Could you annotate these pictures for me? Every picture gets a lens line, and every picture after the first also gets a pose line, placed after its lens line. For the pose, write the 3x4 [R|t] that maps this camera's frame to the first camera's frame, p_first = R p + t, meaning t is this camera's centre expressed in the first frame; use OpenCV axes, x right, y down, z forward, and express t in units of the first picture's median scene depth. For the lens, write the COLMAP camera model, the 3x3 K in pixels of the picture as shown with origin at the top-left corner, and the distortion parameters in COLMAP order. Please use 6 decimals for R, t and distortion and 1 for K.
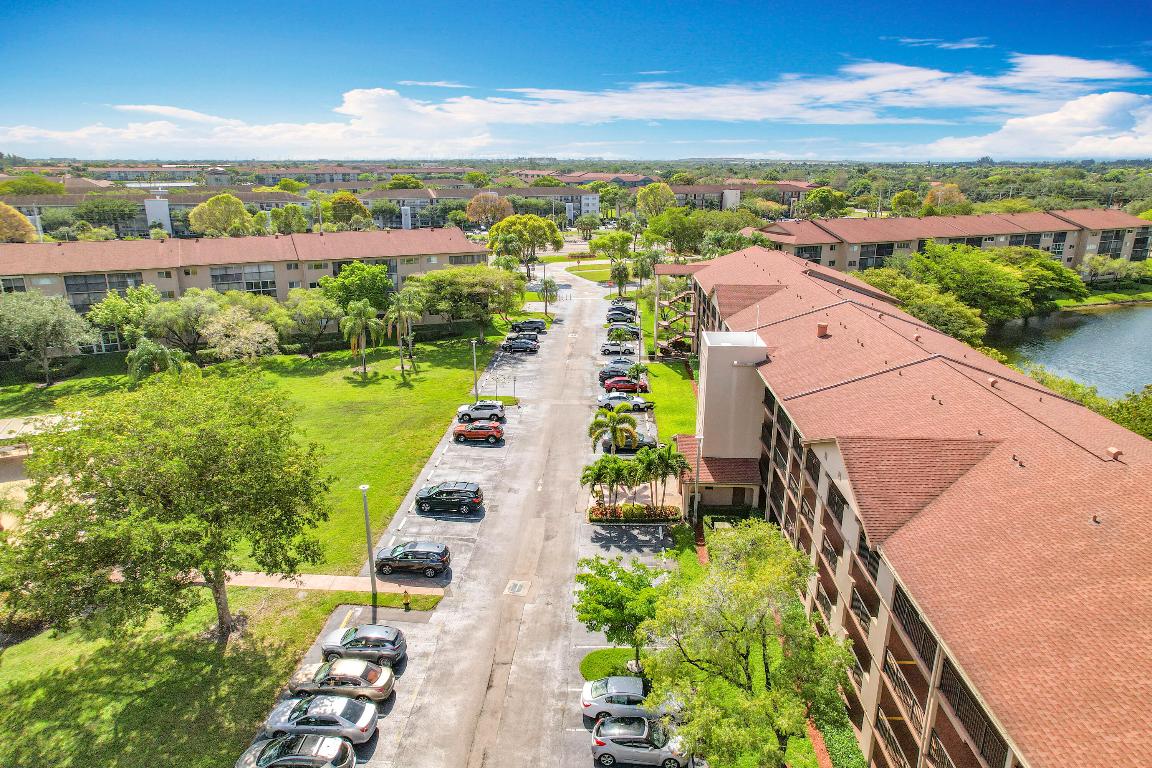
lens RADIAL K [[736.0, 0, 579.6], [0, 736.0, 373.1], [0, 0, 1]] dist [-0.006732, 0.004548]
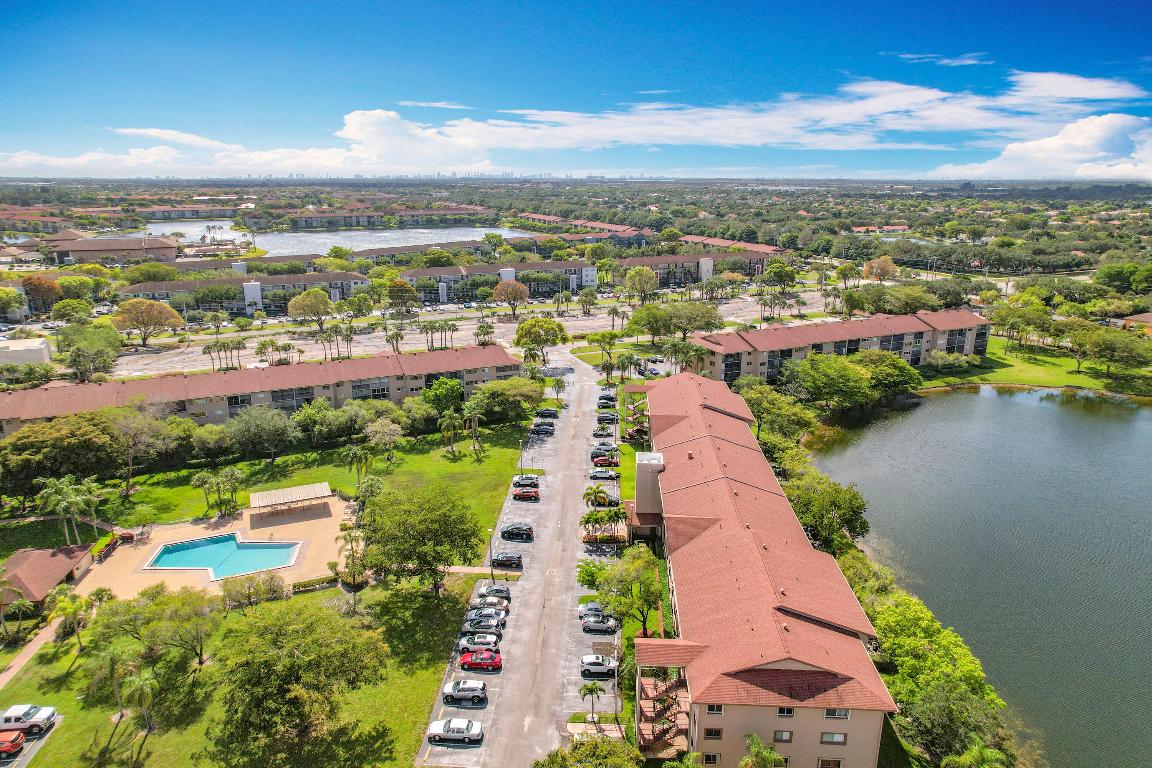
lens RADIAL K [[736.0, 0, 573.4], [0, 736.0, 380.5], [0, 0, 1]] dist [-0.006732, 0.004548]
pose [[0.999916, -0.001681, -0.012817, 0.009748], [0.001699, 0.999998, 0.001389, -0.202697], [0.012814, -0.001411, 0.999917, -0.846929]]
